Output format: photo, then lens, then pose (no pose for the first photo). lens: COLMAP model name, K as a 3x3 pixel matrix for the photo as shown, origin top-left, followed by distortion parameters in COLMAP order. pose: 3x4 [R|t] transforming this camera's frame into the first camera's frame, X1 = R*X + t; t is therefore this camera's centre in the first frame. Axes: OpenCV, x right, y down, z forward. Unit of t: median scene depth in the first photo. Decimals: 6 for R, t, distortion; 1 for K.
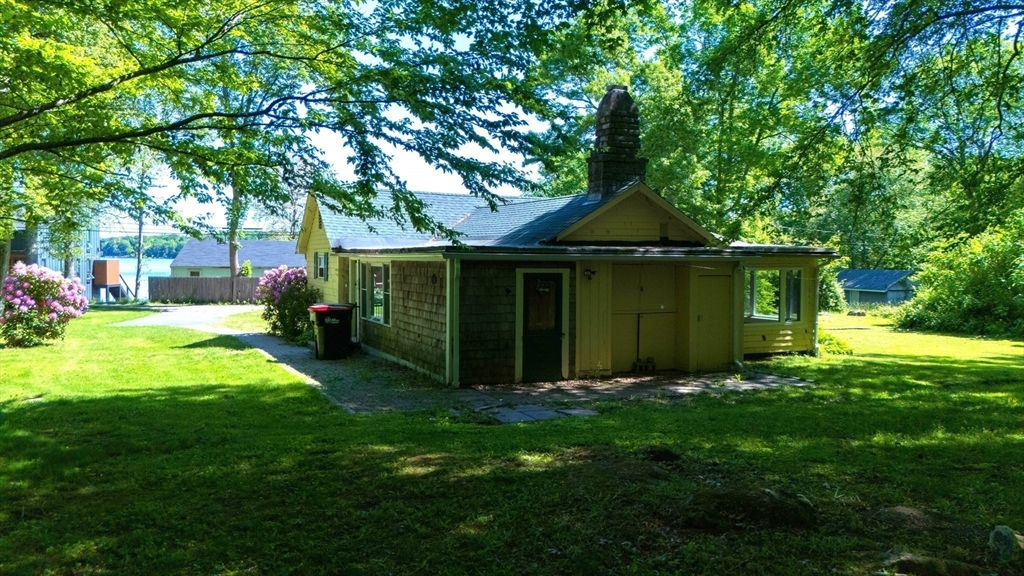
lens RADIAL K [[744.1, 0, 510.6], [0, 744.1, 282.5], [0, 0, 1]] dist [0.083112, -0.047246]
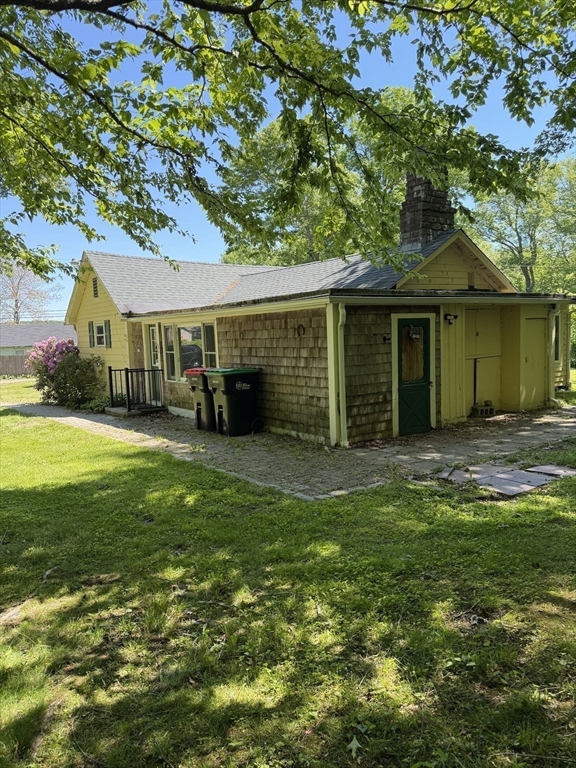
lens RADIAL K [[534.7, 0, 289.6], [0, 534.7, 387.8], [0, 0, 1]] dist [0.028086, -0.001325]
pose [[0.978117, -0.064040, 0.197955, -0.227576], [0.050265, 0.996002, 0.073849, 0.015258], [-0.201893, -0.062283, 0.977425, 0.338932]]
